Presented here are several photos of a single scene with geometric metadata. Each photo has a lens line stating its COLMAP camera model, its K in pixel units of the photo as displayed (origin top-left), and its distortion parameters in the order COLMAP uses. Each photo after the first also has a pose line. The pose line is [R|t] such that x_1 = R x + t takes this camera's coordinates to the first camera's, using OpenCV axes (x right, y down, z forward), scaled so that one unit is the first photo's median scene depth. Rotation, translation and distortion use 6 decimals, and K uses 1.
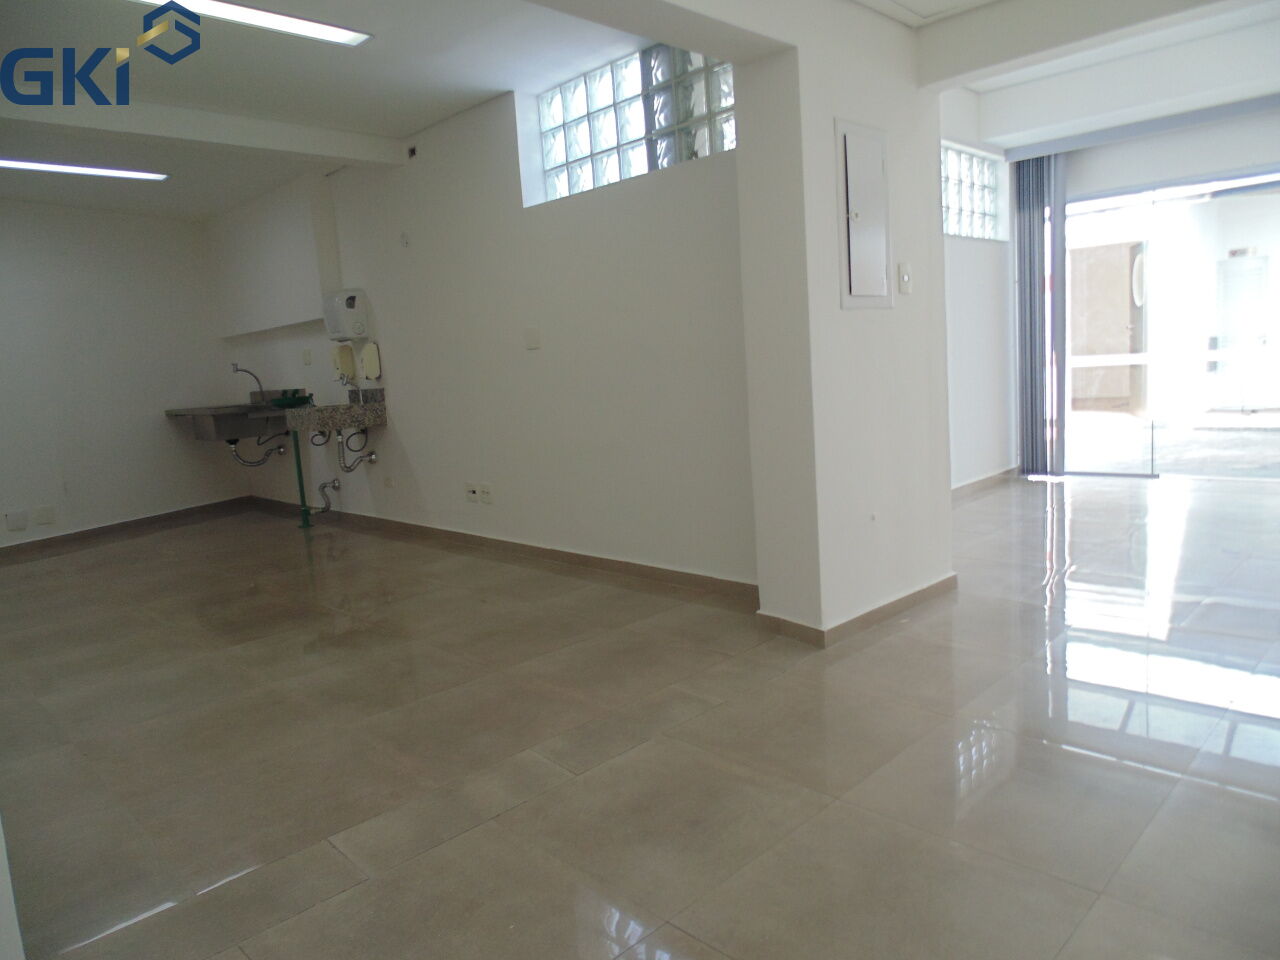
lens RADIAL K [[859.7, 0, 658.2], [0, 859.7, 472.2], [0, 0, 1]] dist [-0.009100, -0.002992]
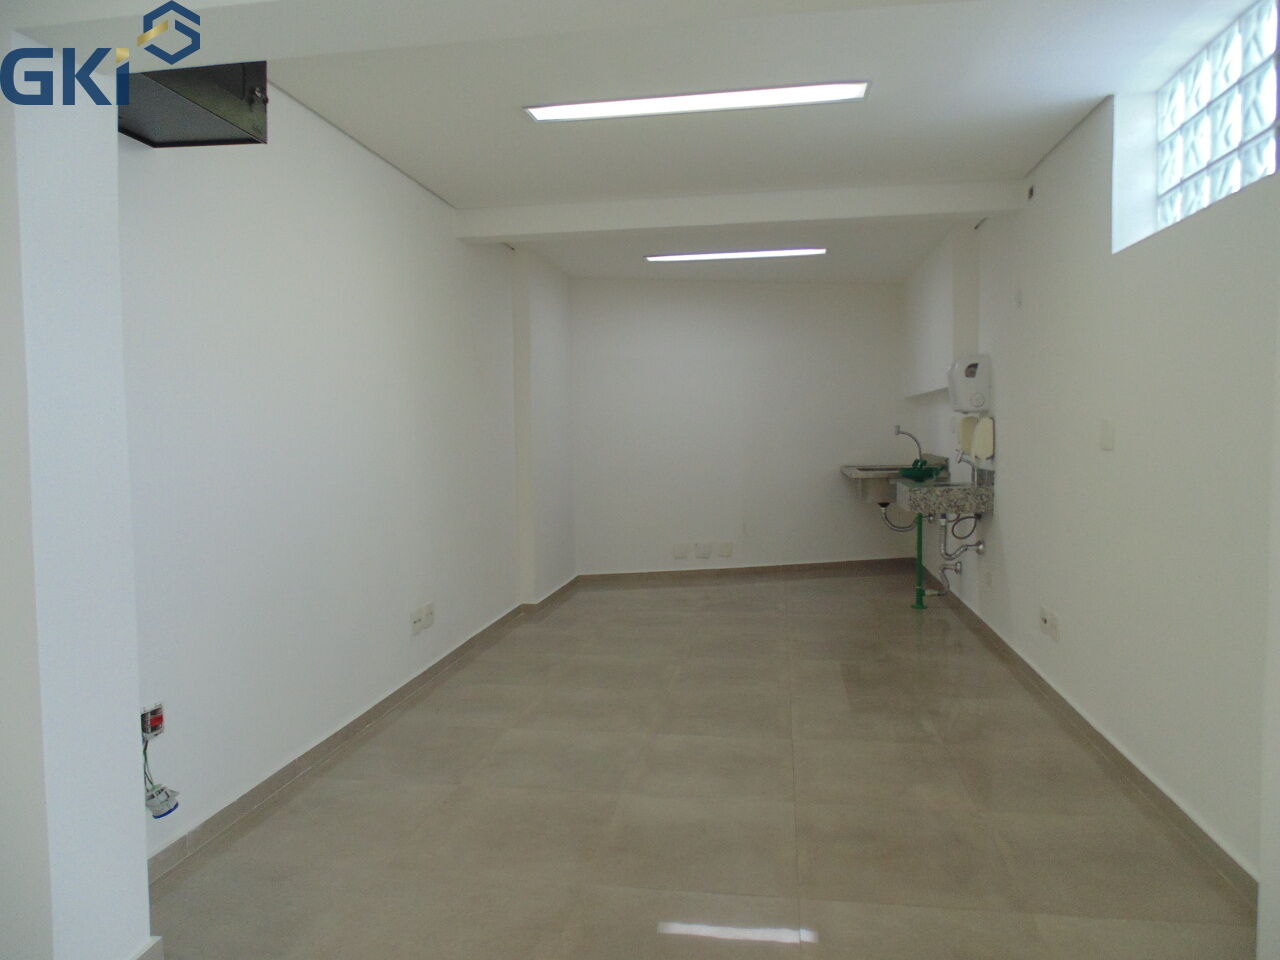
lens RADIAL K [[859.7, 0, 658.2], [0, 859.7, 472.2], [0, 0, 1]] dist [-0.009100, -0.002992]
pose [[0.589852, 0.098114, -0.801529, 0.166225], [-0.126177, 0.991598, 0.028525, -0.078540], [0.797593, 0.084309, 0.597275, 0.225698]]
